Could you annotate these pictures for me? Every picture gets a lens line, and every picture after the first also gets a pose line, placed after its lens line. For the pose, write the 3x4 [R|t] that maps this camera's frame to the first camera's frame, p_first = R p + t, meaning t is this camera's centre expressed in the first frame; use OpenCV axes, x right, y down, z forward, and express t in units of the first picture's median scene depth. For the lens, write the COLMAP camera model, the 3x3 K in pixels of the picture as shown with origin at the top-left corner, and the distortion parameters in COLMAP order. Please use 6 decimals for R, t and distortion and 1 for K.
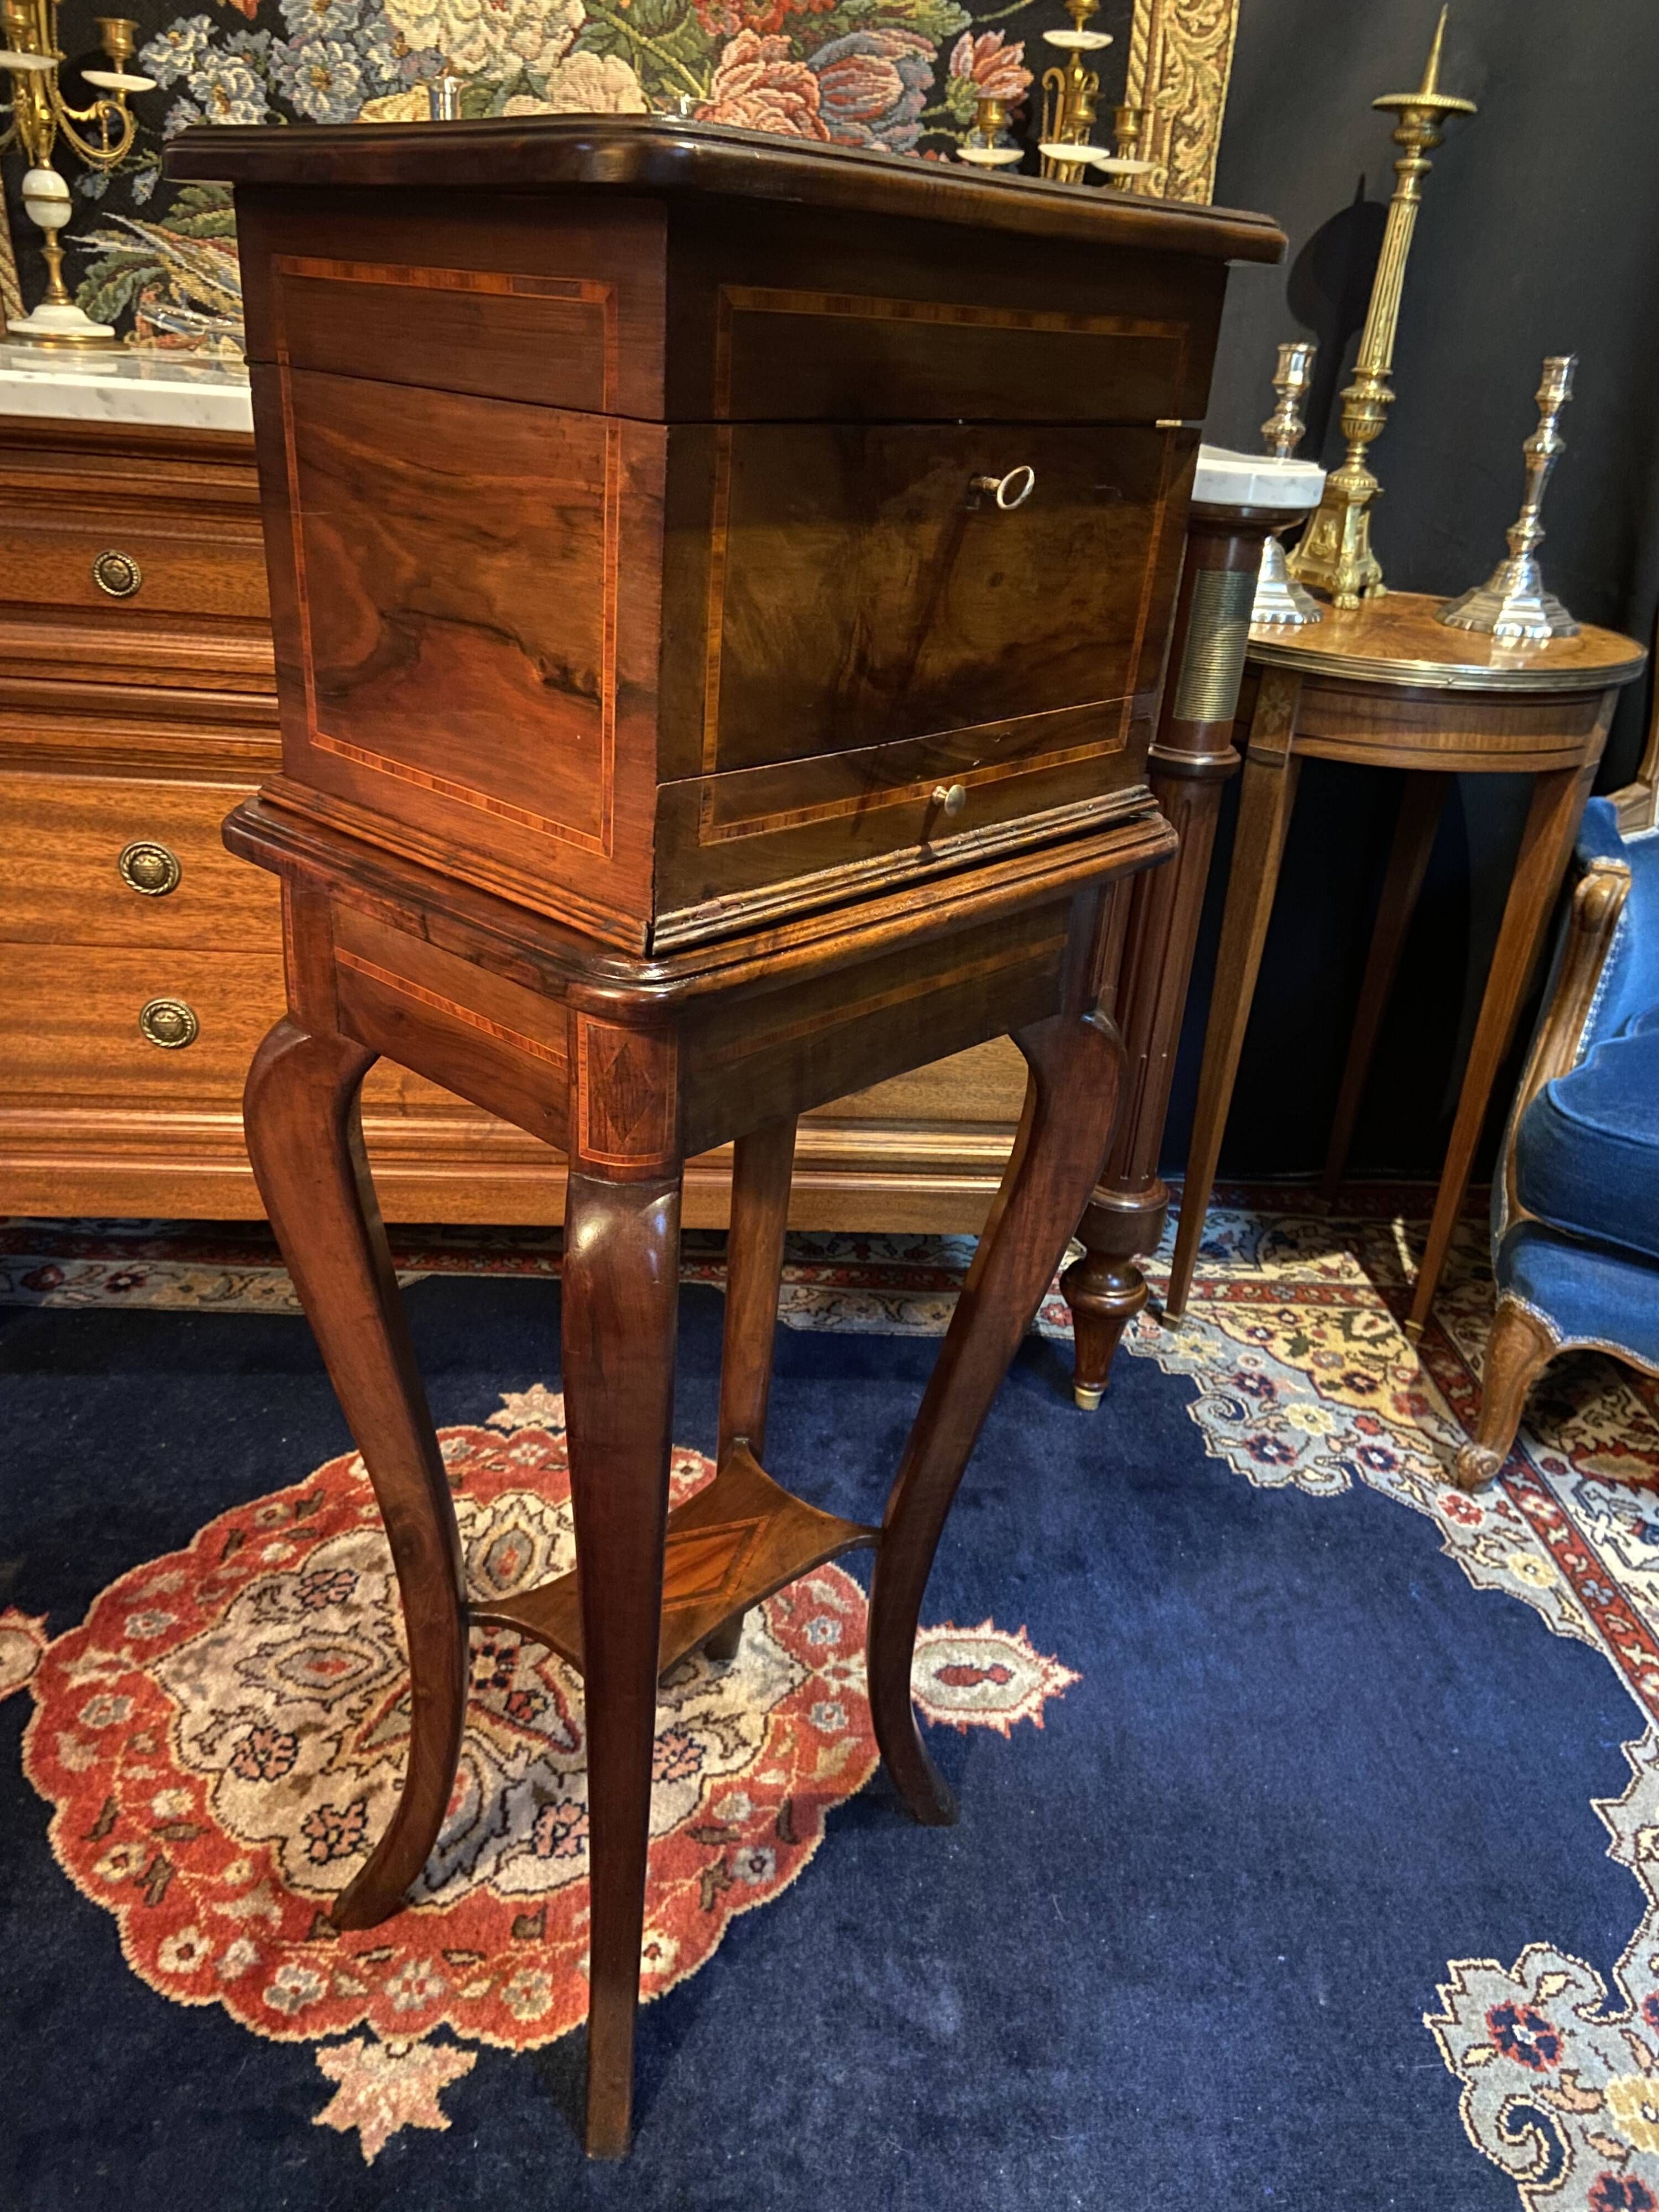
lens RADIAL K [[1650.5, 0, 825.4], [0, 1650.5, 1115.8], [0, 0, 1]] dist [0.133881, -0.176388]
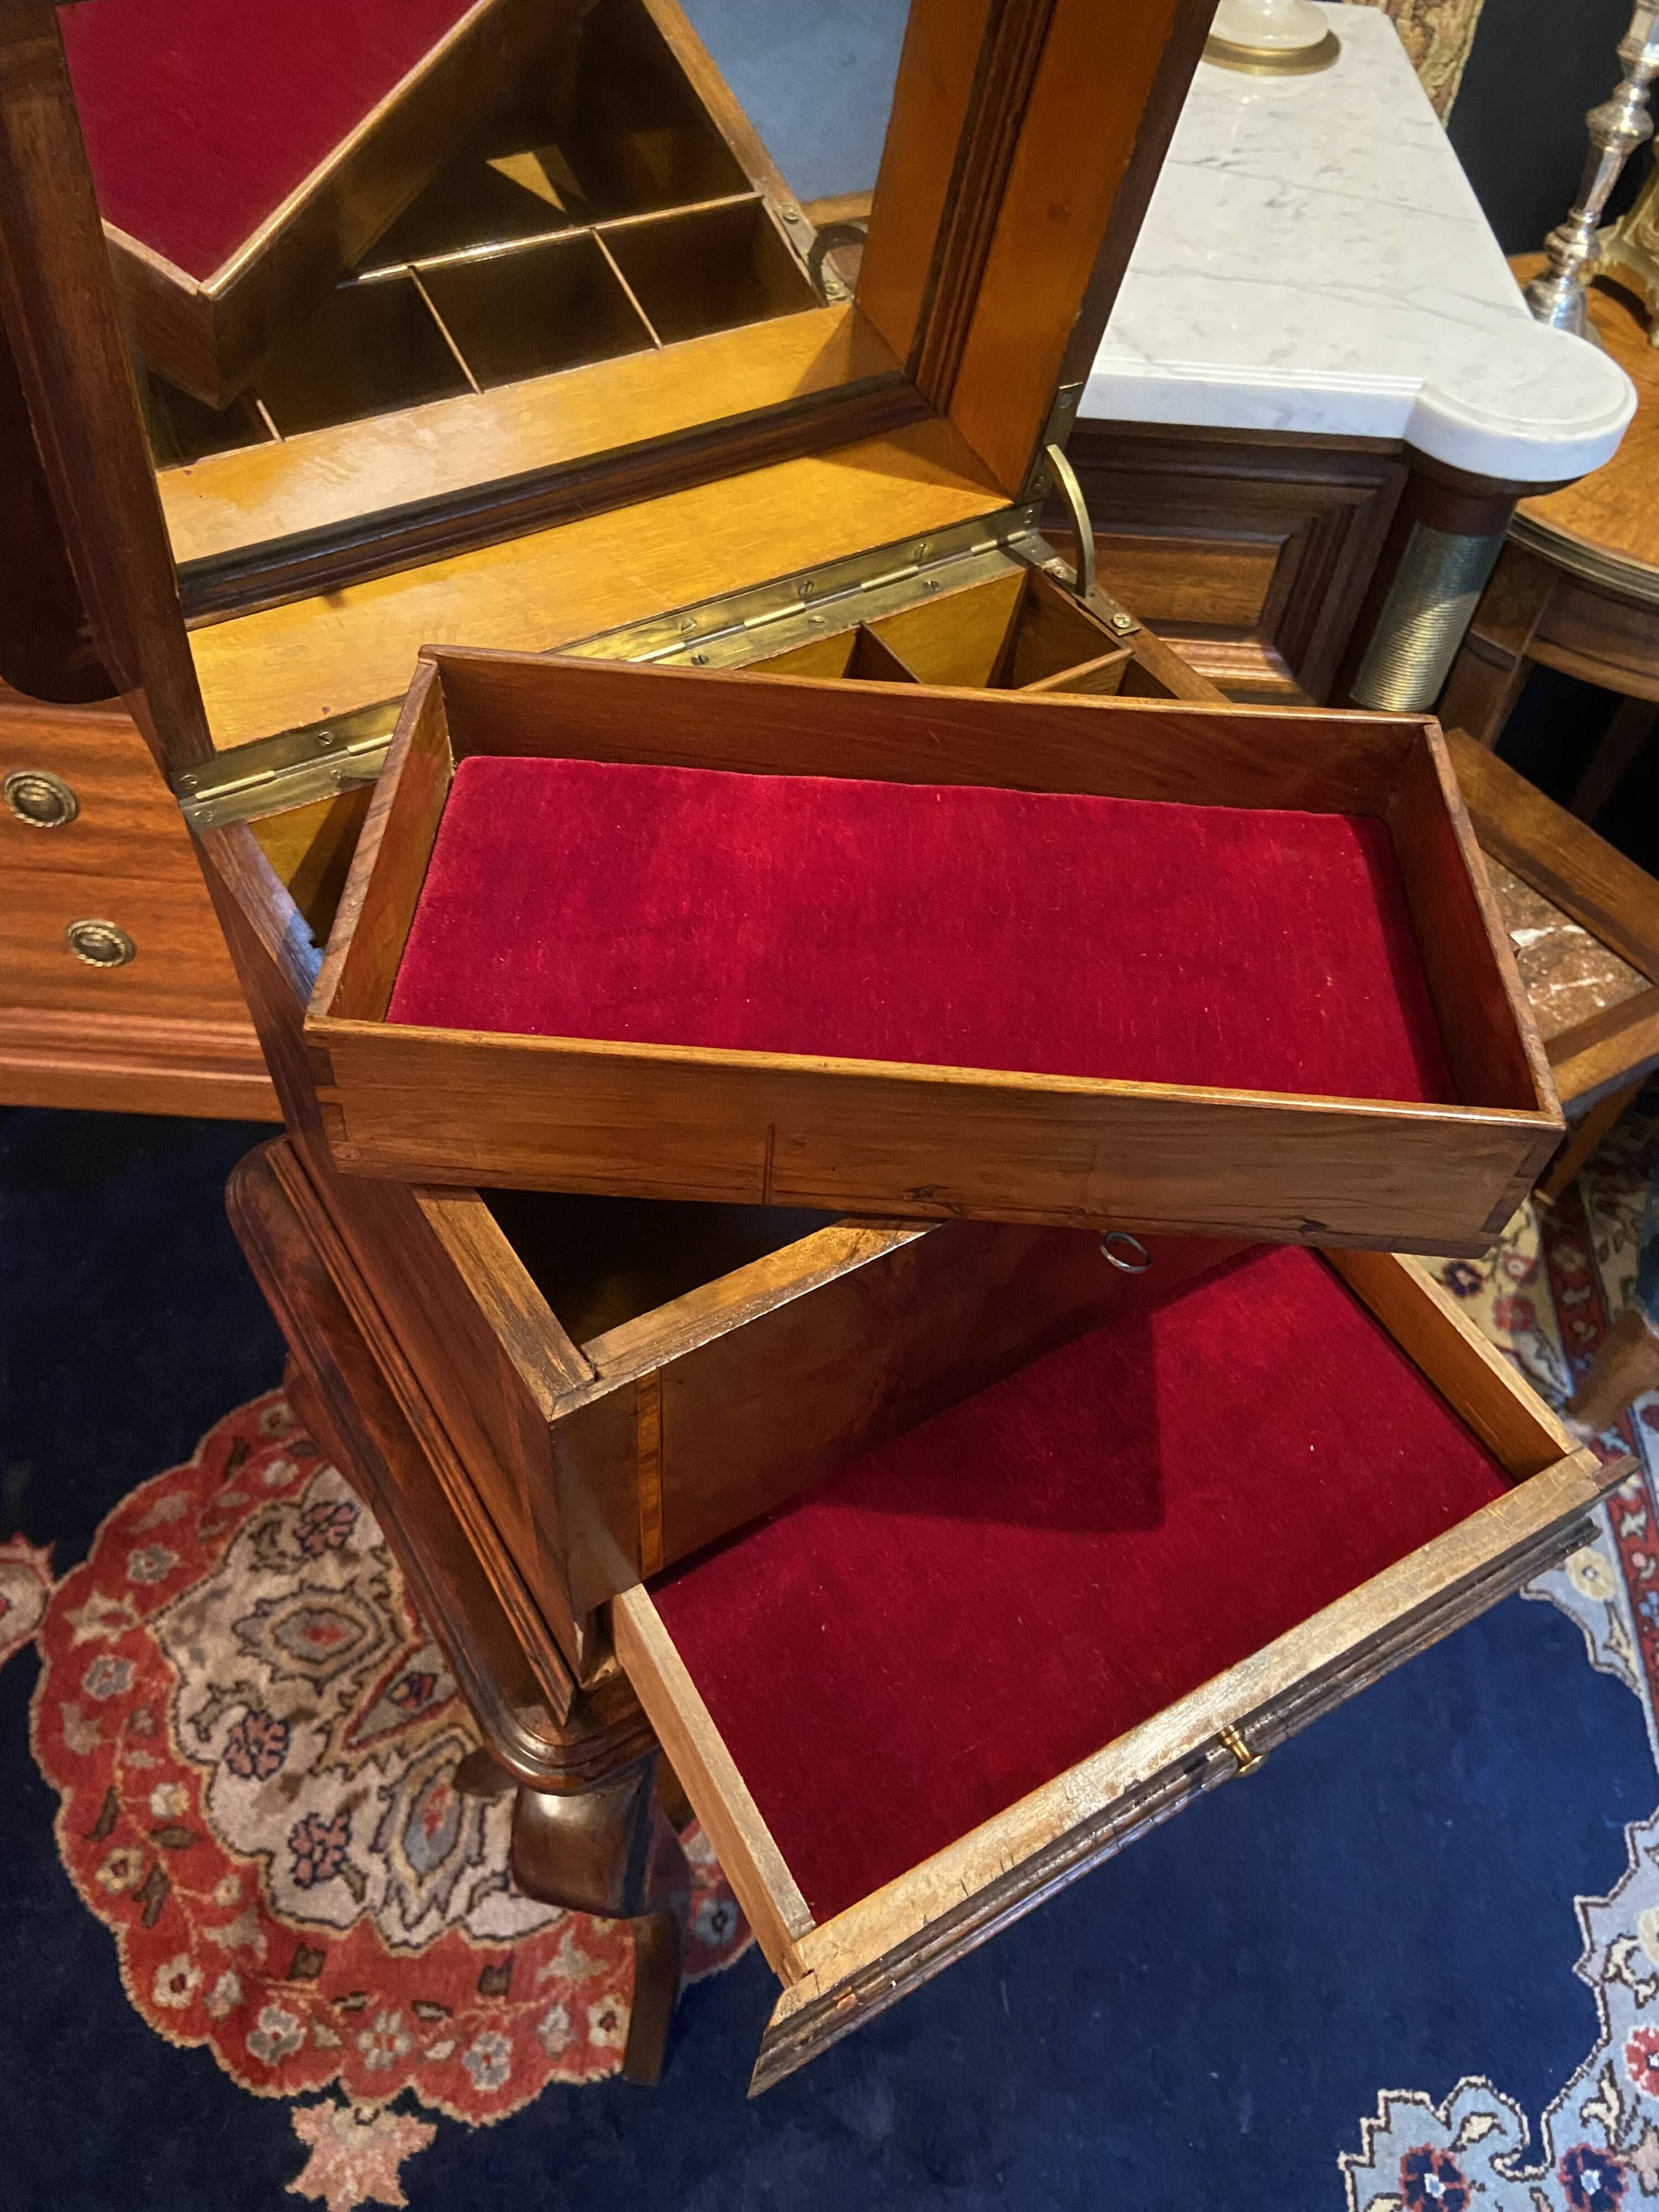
lens RADIAL K [[1654.8, 0, 825.7], [0, 1654.8, 1091.8], [0, 0, 1]] dist [0.135377, -0.179360]
pose [[0.993308, 0.084070, -0.079199, 0.056744], [-0.042482, 0.903569, 0.426332, -0.407730], [0.107403, -0.420114, 0.901093, 0.254736]]
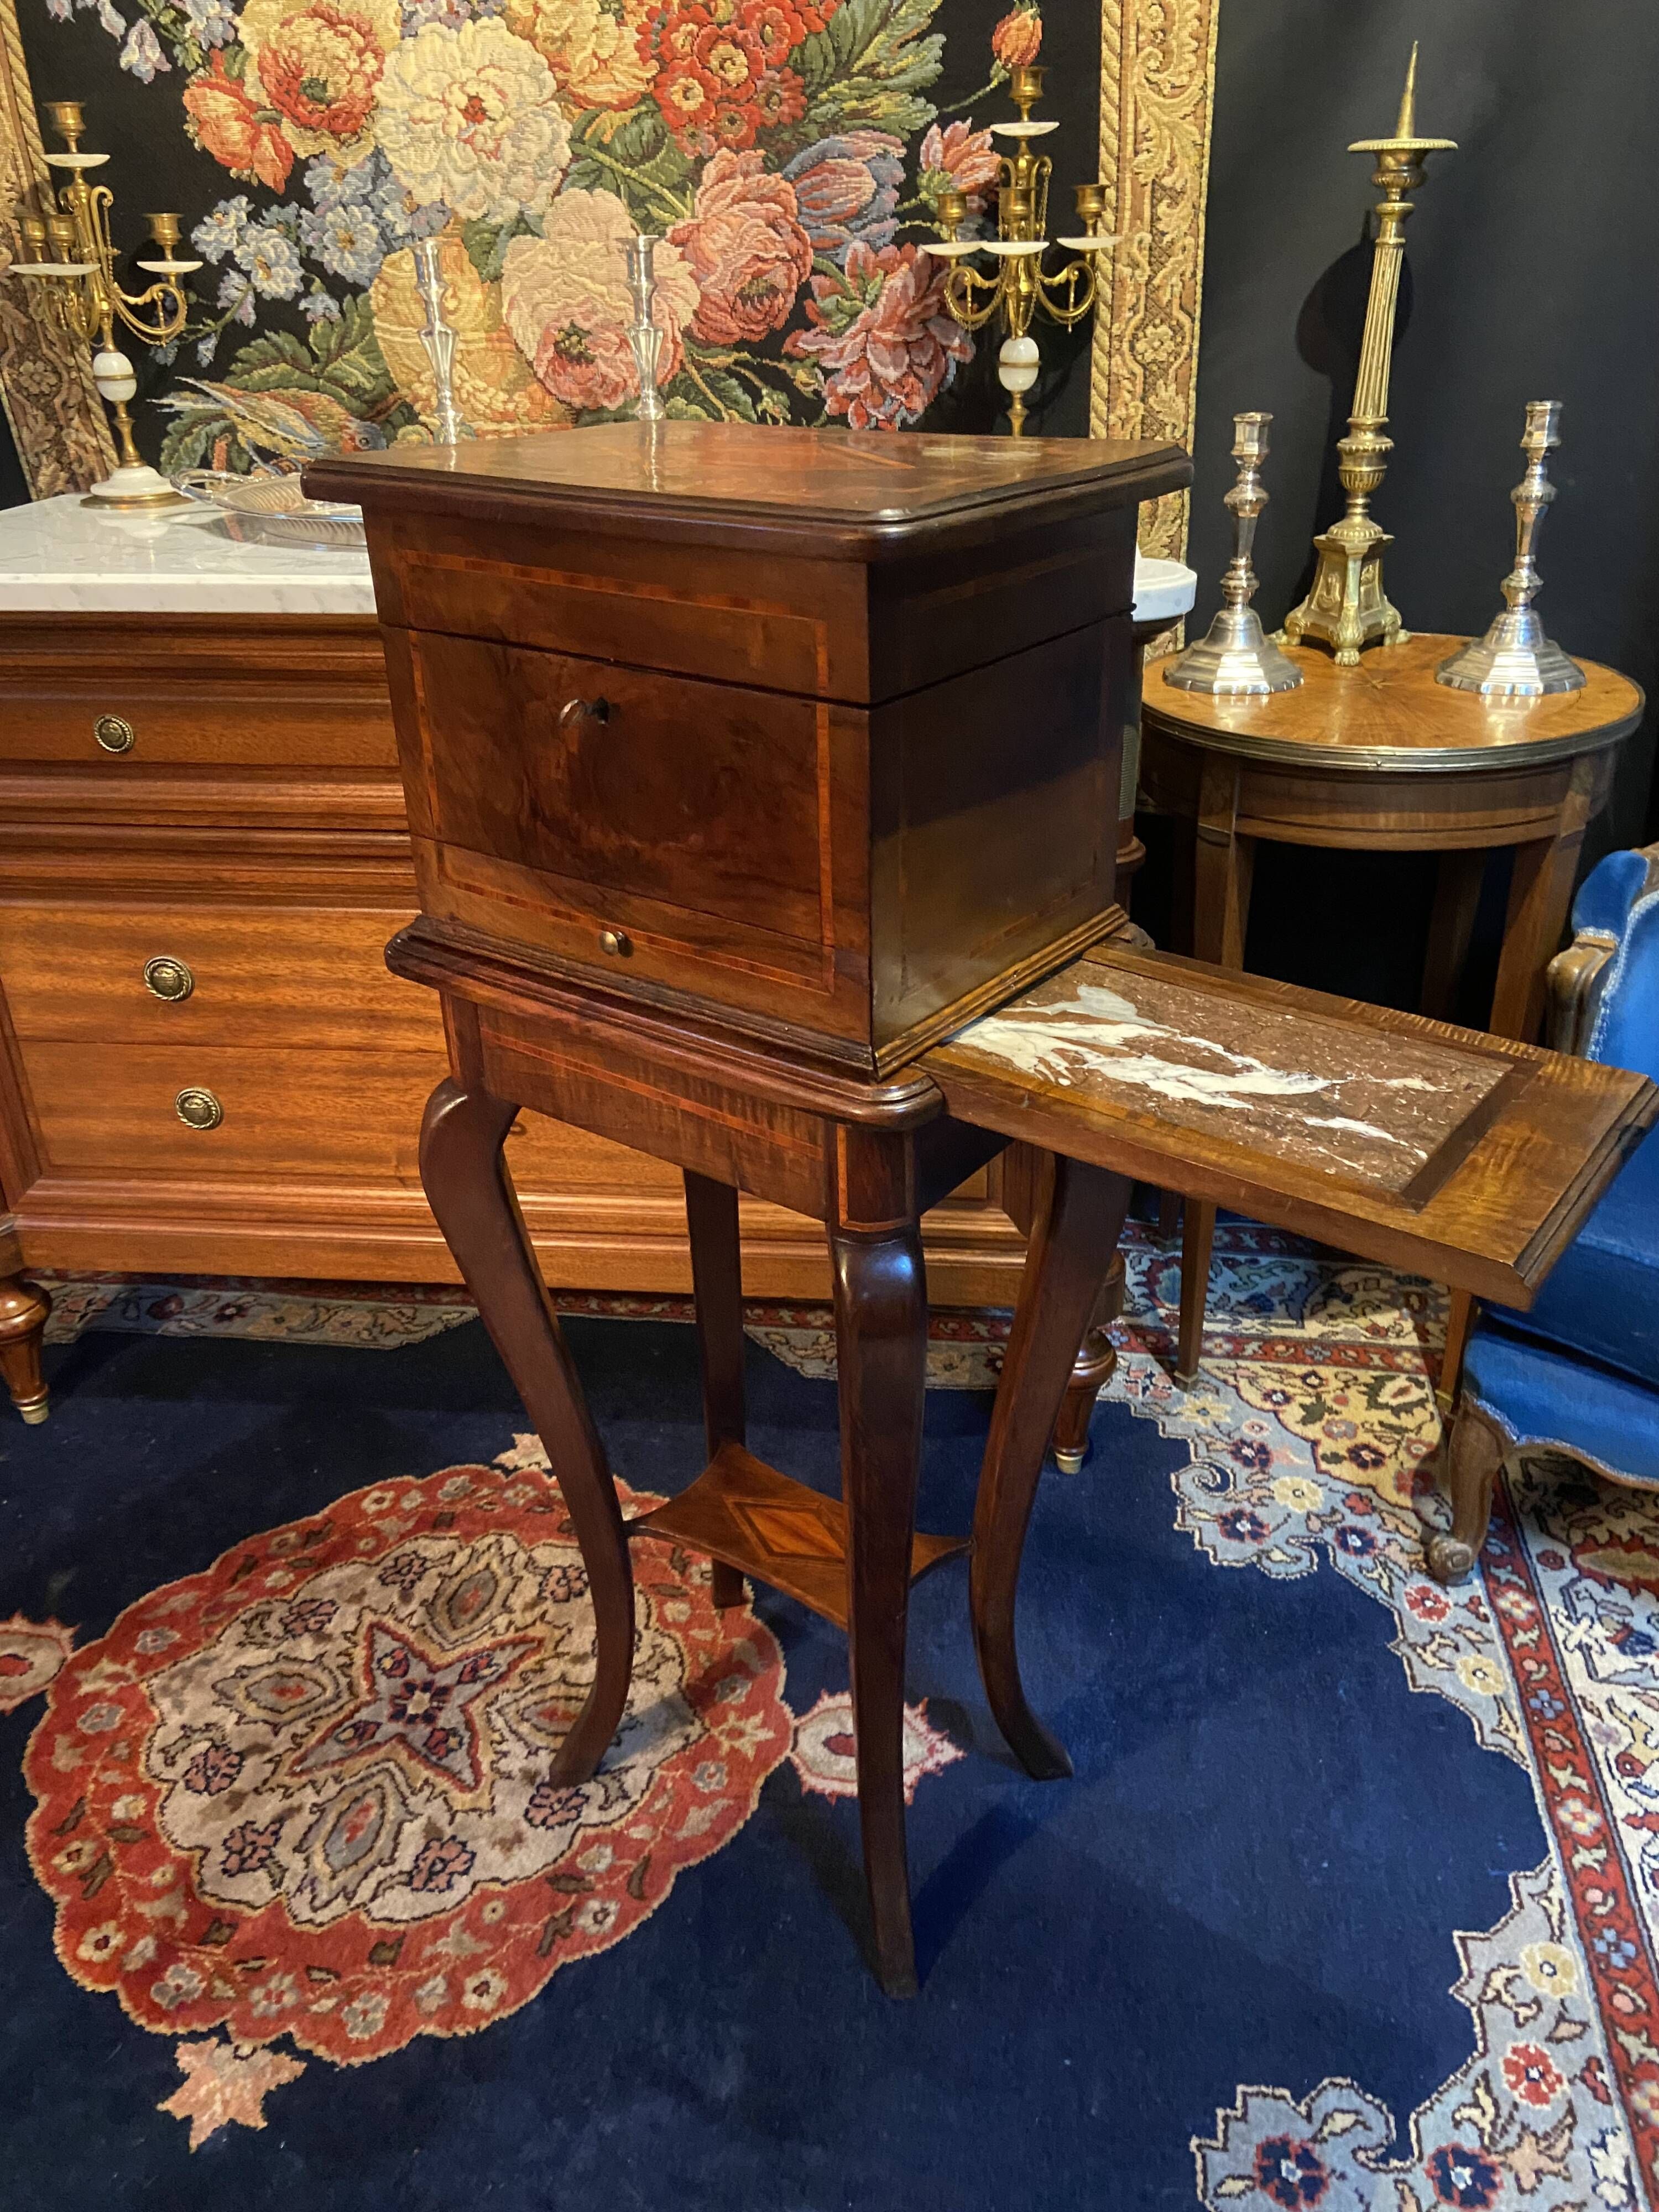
lens RADIAL K [[1644.5, 0, 830.3], [0, 1644.5, 1092.5], [0, 0, 1]] dist [0.134290, -0.174097]
pose [[0.977030, 0.003136, -0.213079, 0.297581], [0.000985, 0.999815, 0.019233, -0.096236], [0.213099, -0.019001, 0.976846, -0.018633]]
